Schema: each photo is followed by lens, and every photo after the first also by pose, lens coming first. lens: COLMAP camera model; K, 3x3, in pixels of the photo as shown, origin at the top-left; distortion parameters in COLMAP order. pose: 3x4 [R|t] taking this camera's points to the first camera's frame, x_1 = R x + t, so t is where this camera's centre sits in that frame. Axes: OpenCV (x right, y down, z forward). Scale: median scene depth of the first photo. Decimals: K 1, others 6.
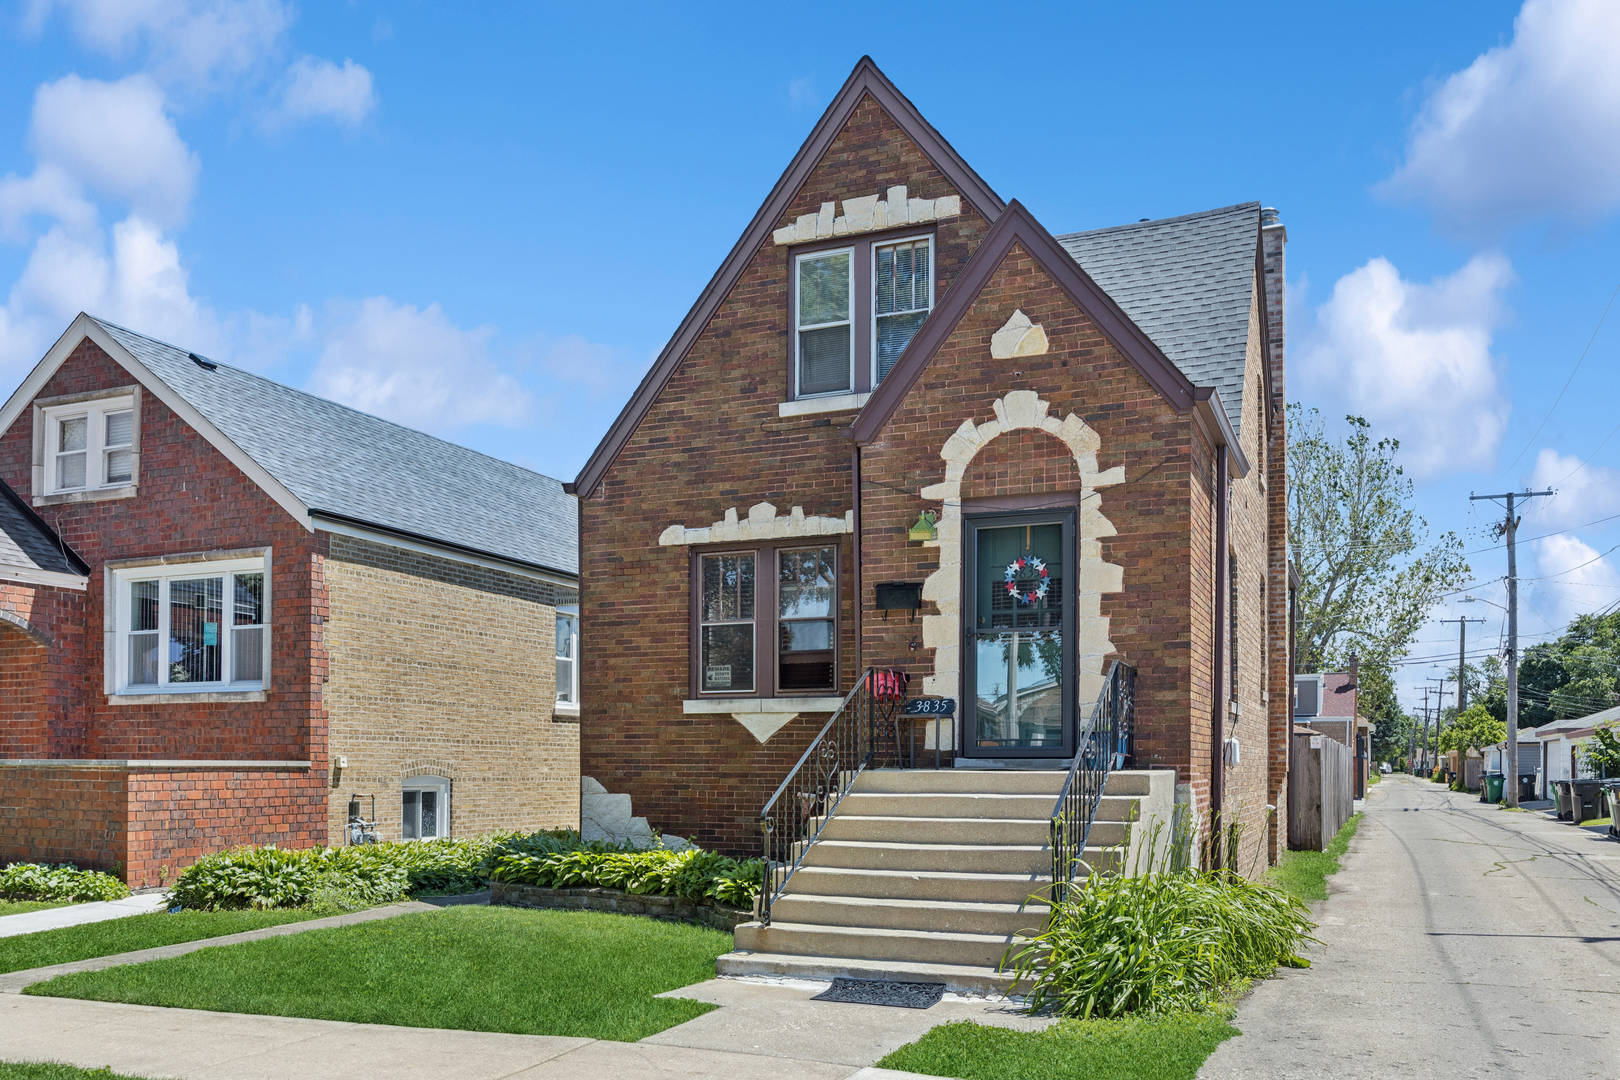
lens RADIAL K [[1260.9, 0, 810.0], [0, 1260.9, 540.0], [0, 0, 1]] dist [-0.001009, -0.000392]
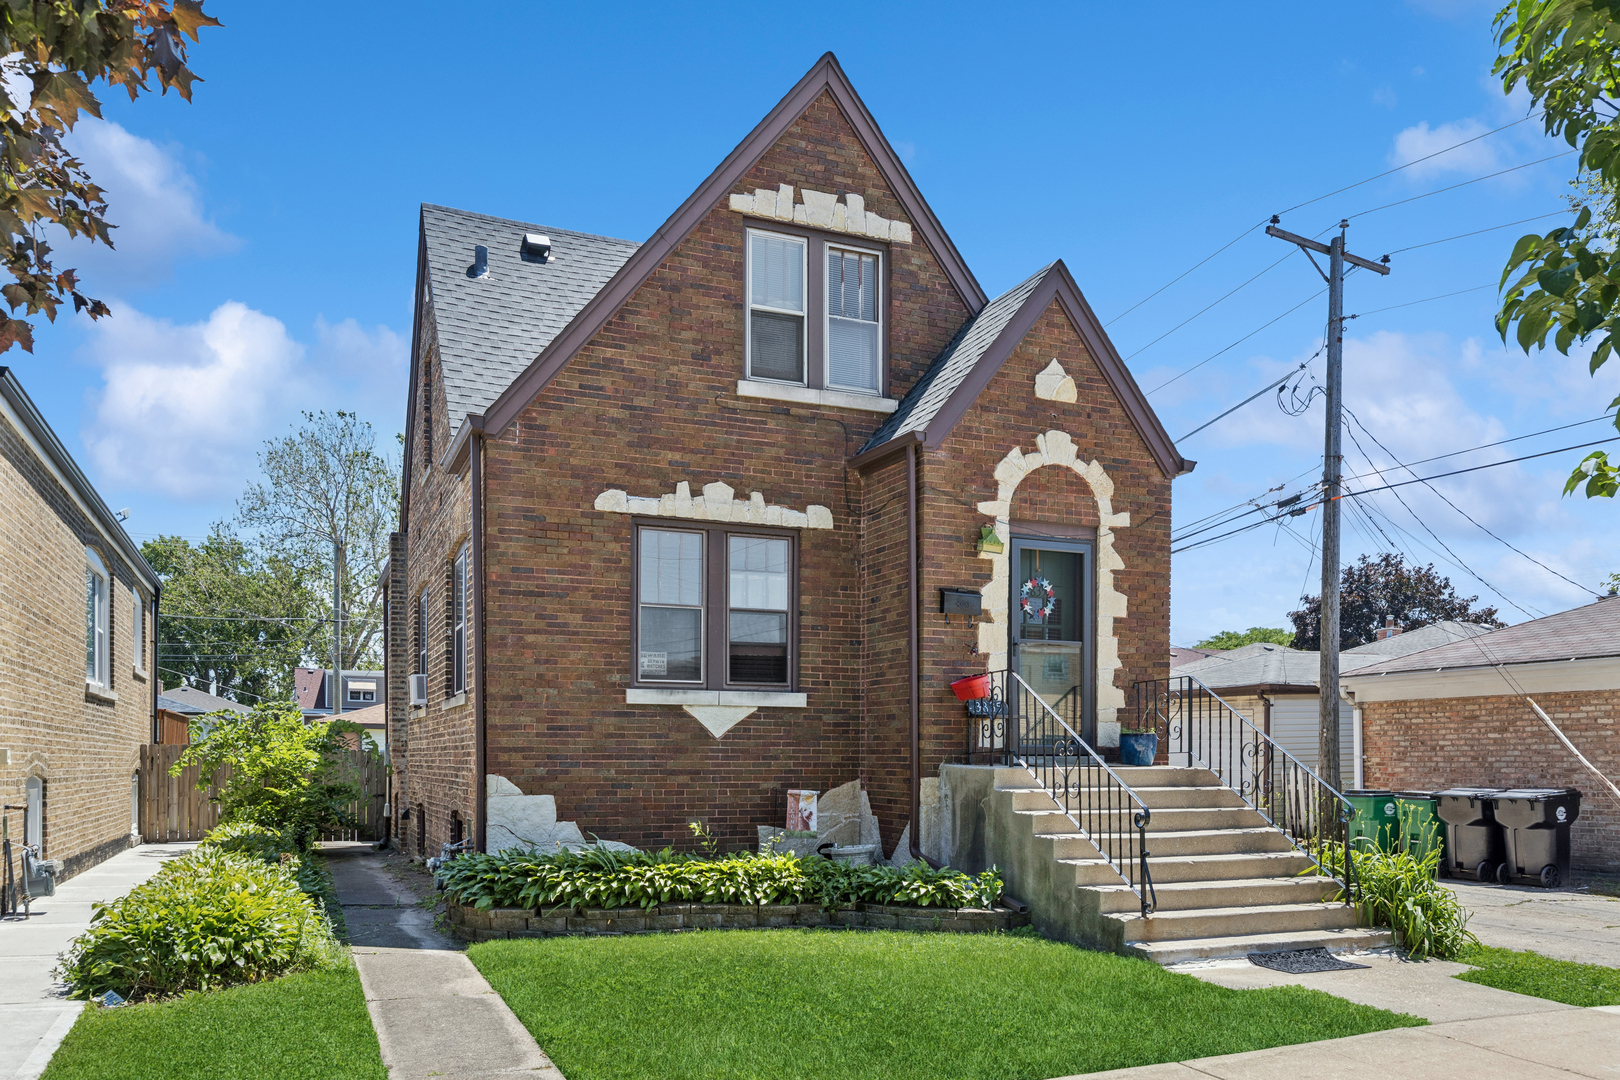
lens RADIAL K [[1188.5, 0, 809.1], [0, 1188.5, 583.6], [0, 0, 1]] dist [0.000122, 0.000328]
pose [[0.713334, 0.101034, 0.693503, -0.597262], [-0.124024, 0.992134, -0.016970, 0.052261], [-0.689762, -0.073906, 0.720254, 0.315604]]
